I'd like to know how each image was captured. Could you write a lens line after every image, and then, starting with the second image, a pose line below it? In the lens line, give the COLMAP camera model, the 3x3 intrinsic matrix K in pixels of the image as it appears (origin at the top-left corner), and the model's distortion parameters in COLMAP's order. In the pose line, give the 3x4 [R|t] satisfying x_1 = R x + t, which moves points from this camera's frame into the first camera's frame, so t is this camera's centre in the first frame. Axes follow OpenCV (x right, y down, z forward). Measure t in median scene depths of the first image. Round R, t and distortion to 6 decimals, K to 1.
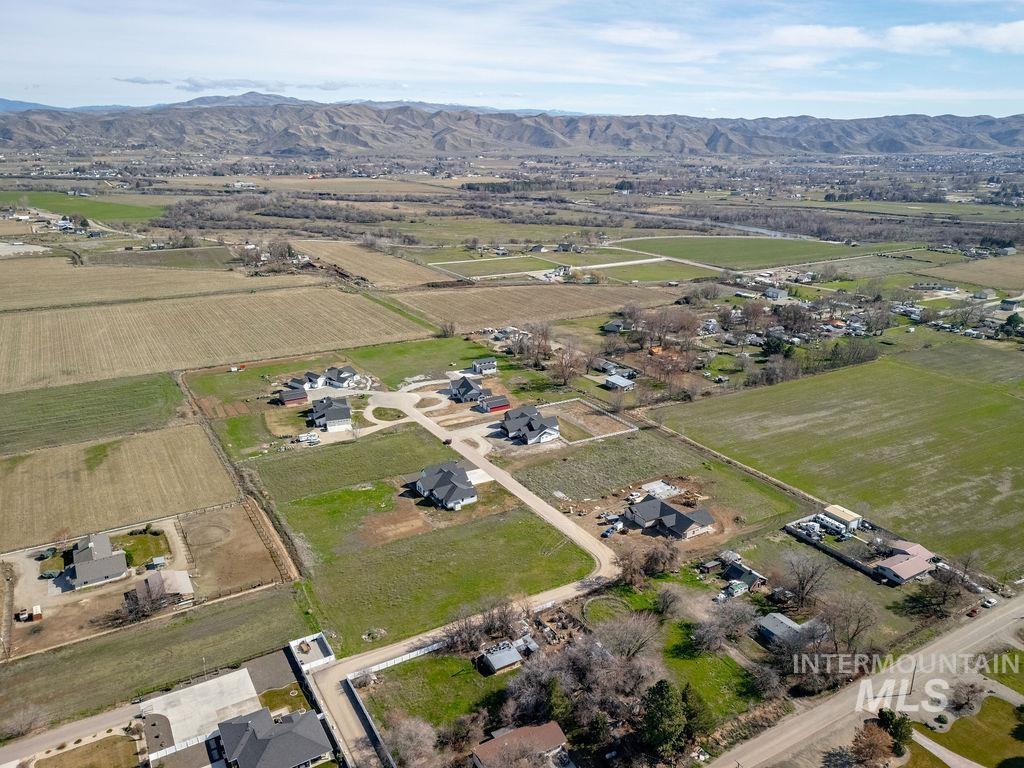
lens RADIAL K [[750.5, 0, 514.4], [0, 750.5, 385.3], [0, 0, 1]] dist [0.077086, -0.069899]
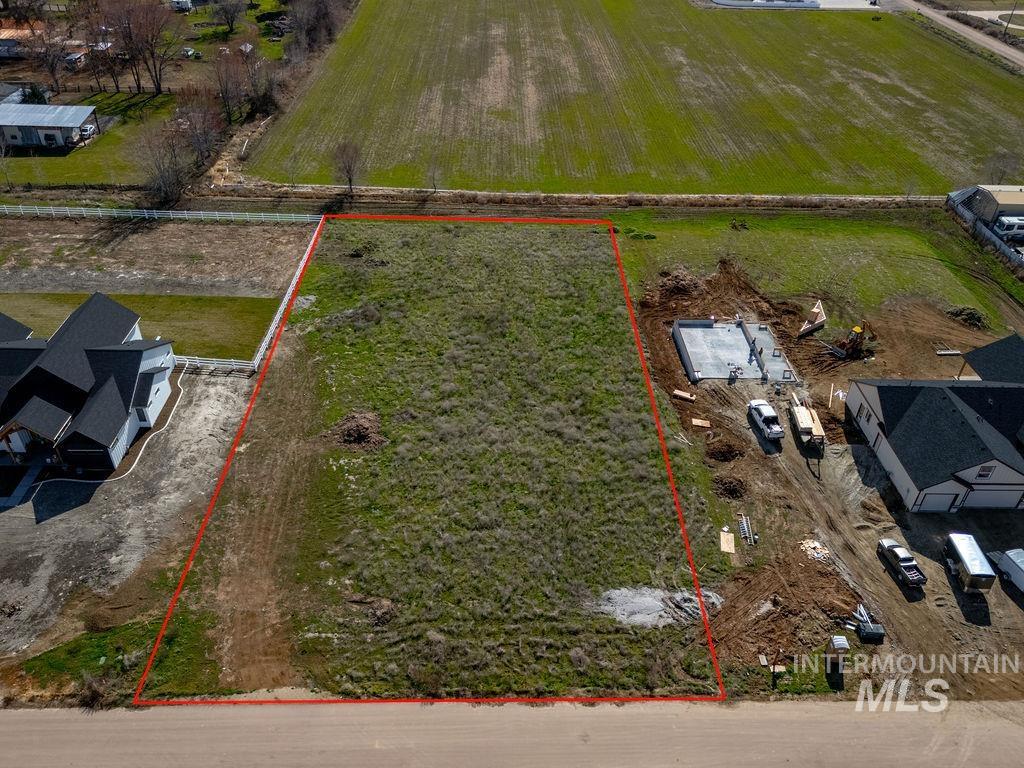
lens RADIAL K [[780.2, 0, 514.2], [0, 780.2, 389.1], [0, 0, 1]] dist [0.049894, -0.028295]
pose [[0.499186, -0.515048, 0.696806, -0.025702], [0.249283, 0.855532, 0.453787, -0.004528], [-0.829862, -0.052822, 0.555463, 0.300259]]
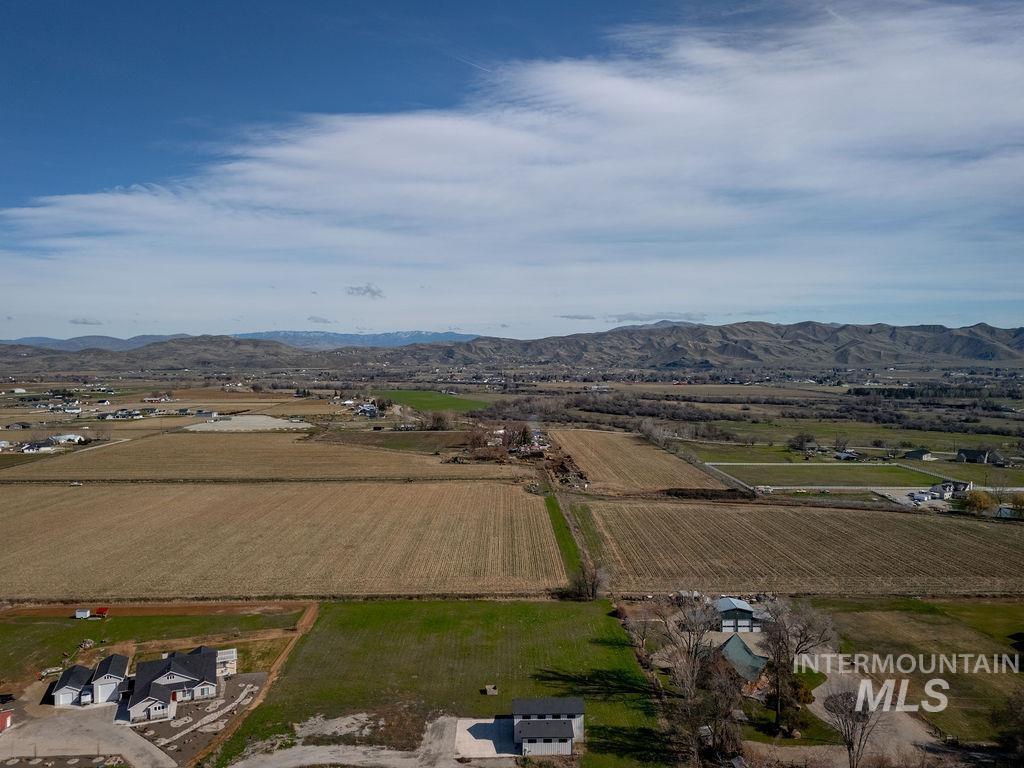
lens RADIAL K [[750.5, 0, 512.3], [0, 750.5, 383.7], [0, 0, 1]] dist [0.077086, -0.069899]
pose [[0.867367, 0.010038, -0.497567, 0.055057], [-0.150777, 0.958108, -0.243507, -0.042409], [0.474279, 0.286232, 0.832545, 0.342175]]
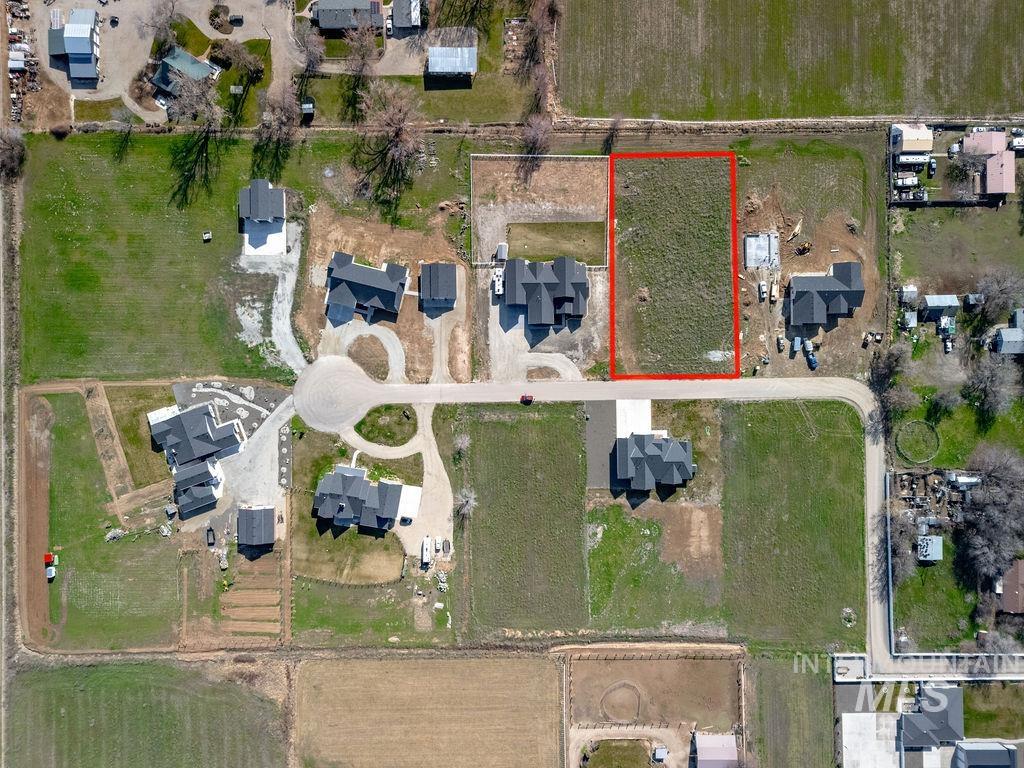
lens RADIAL K [[750.5, 0, 507.4], [0, 750.5, 385.5], [0, 0, 1]] dist [0.077086, -0.069899]
pose [[0.507309, -0.861660, 0.013420, -0.037311], [0.252583, 0.163563, 0.953650, -0.261414], [-0.823917, -0.480406, 0.300618, 0.301610]]
